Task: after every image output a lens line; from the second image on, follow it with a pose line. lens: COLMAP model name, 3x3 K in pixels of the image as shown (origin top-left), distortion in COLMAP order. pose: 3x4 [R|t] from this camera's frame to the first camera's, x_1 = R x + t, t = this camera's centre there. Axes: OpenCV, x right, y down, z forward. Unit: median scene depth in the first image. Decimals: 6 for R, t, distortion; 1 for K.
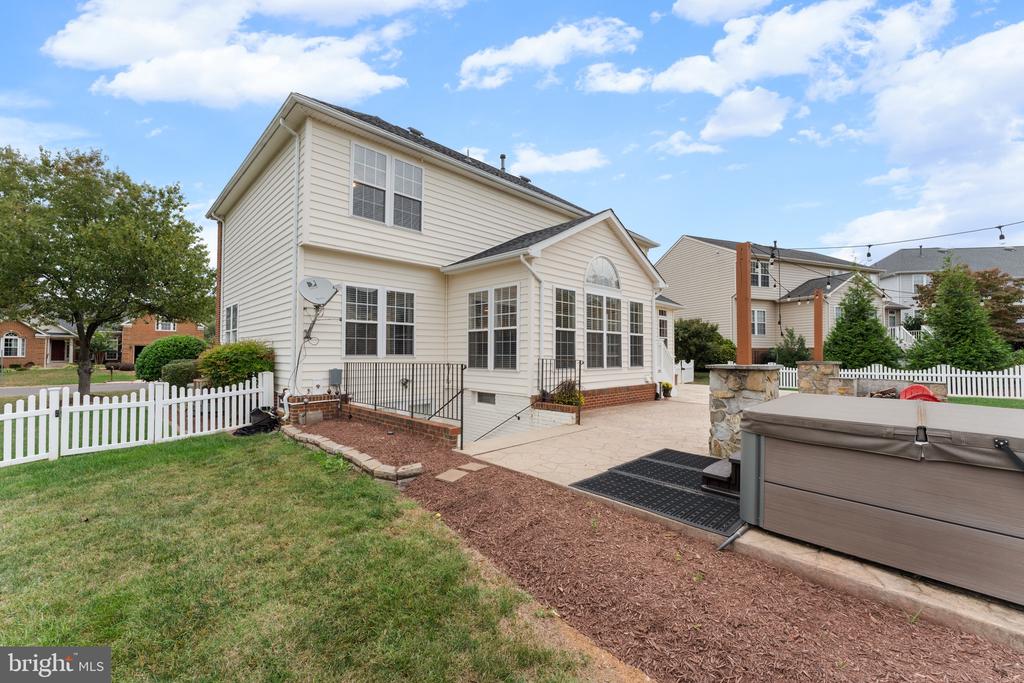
lens RADIAL K [[395.5, 0, 512.0], [0, 395.5, 341.5], [0, 0, 1]] dist [0.000013, 0.000039]
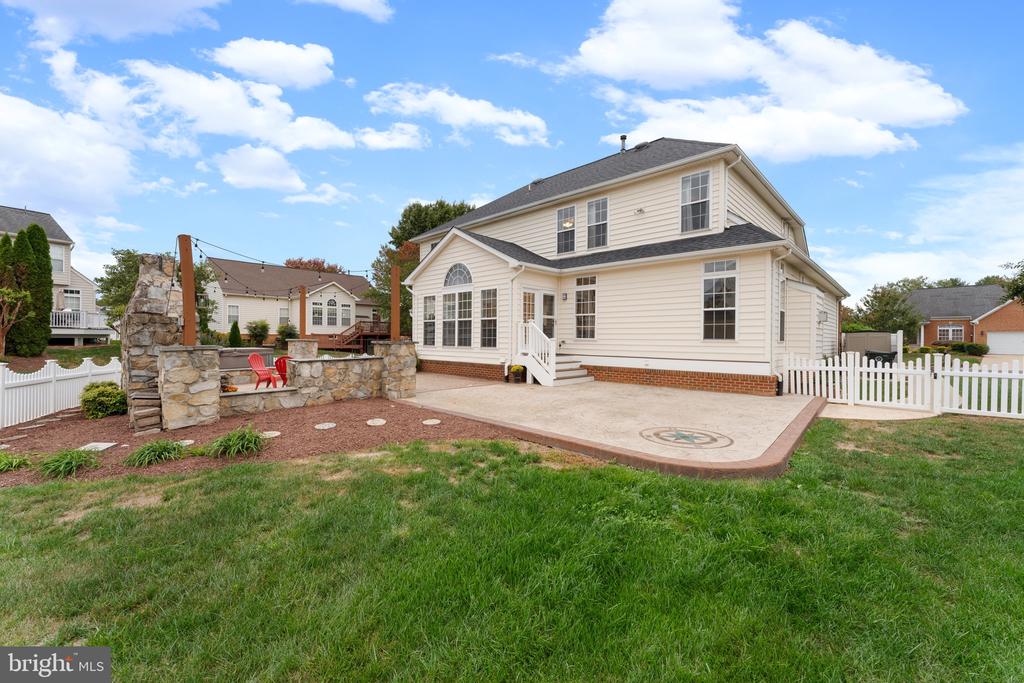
lens RADIAL K [[416.0, 0, 512.0], [0, 416.0, 341.5], [0, 0, 1]] dist [-0.001509, -0.000030]
pose [[0.035289, -0.000660, -0.999377, 1.622282], [0.014885, 0.999889, -0.000134, 0.052058], [0.999266, -0.014871, 0.035295, 1.123408]]
